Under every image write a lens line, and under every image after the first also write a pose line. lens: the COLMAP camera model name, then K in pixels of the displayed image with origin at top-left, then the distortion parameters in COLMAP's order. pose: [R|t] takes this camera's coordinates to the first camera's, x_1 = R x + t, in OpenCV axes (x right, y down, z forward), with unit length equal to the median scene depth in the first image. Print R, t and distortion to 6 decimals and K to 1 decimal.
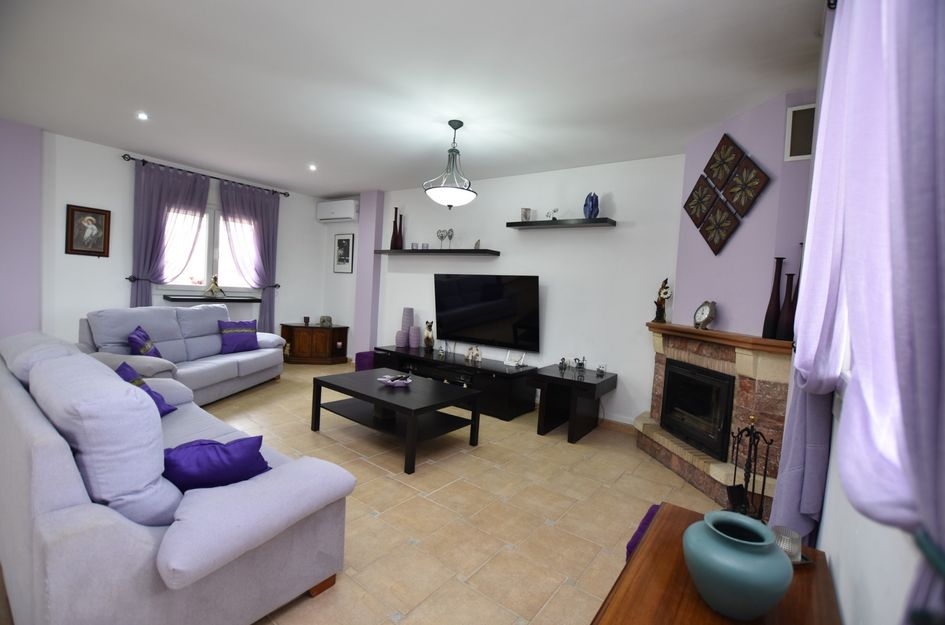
lens RADIAL K [[419.2, 0, 477.2], [0, 419.2, 311.4], [0, 0, 1]] dist [-0.020620, 0.001216]
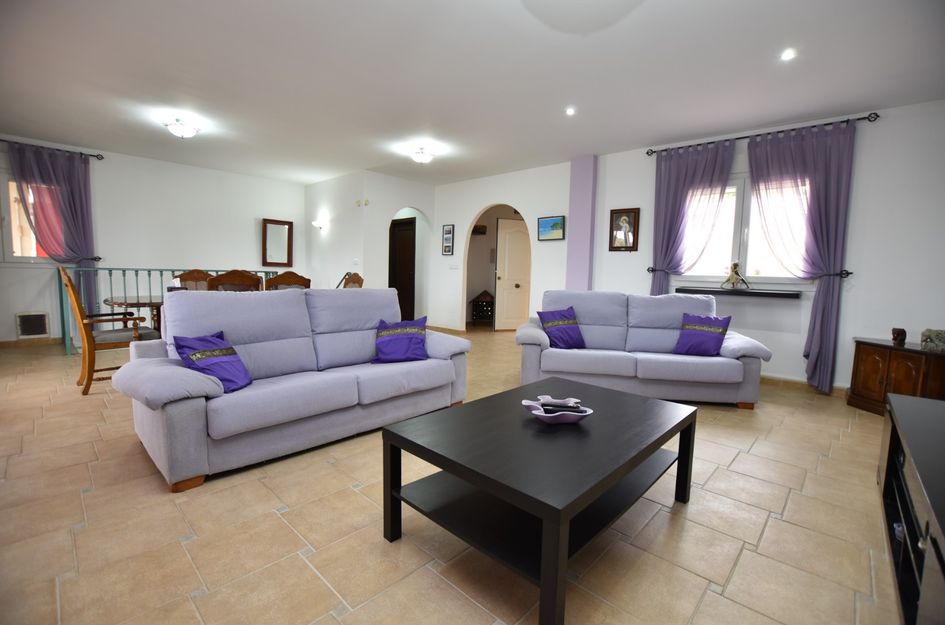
lens RADIAL K [[407.5, 0, 468.1], [0, 407.5, 314.1], [0, 0, 1]] dist [-0.021794, 0.000013]
pose [[-0.117153, 0.033276, -0.992556, 0.221106], [-0.086848, 0.995266, 0.043617, 0.025880], [0.989309, 0.091311, -0.113708, 0.677082]]
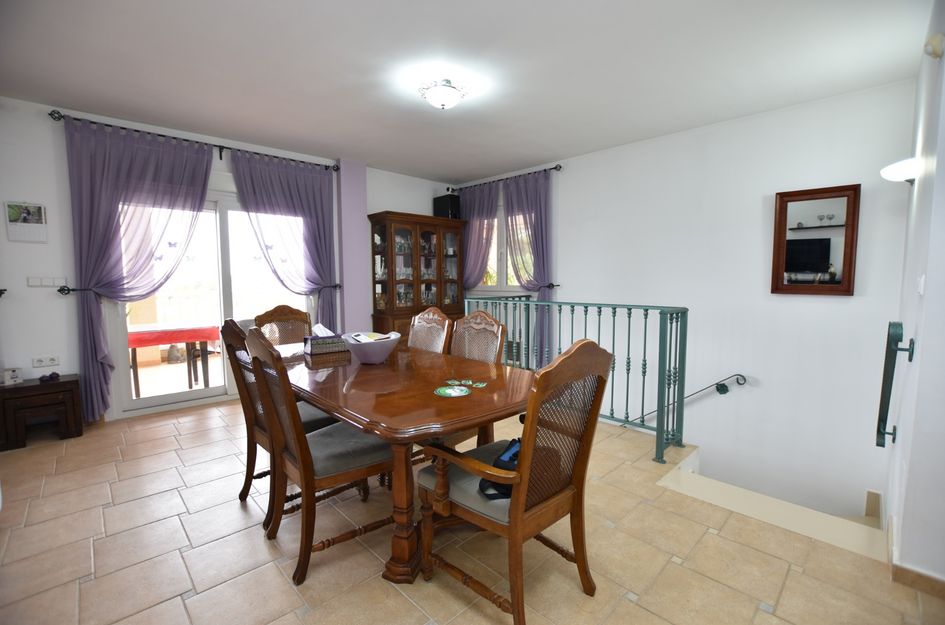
lens RADIAL K [[414.8, 0, 472.5], [0, 414.8, 312.5], [0, 0, 1]] dist [-0.013906, 0.000273]
pose [[-0.984090, -0.072550, 0.162184, -0.785555], [-0.048945, 0.988210, 0.145072, -0.067353], [-0.170797, 0.134826, -0.976038, 0.533630]]
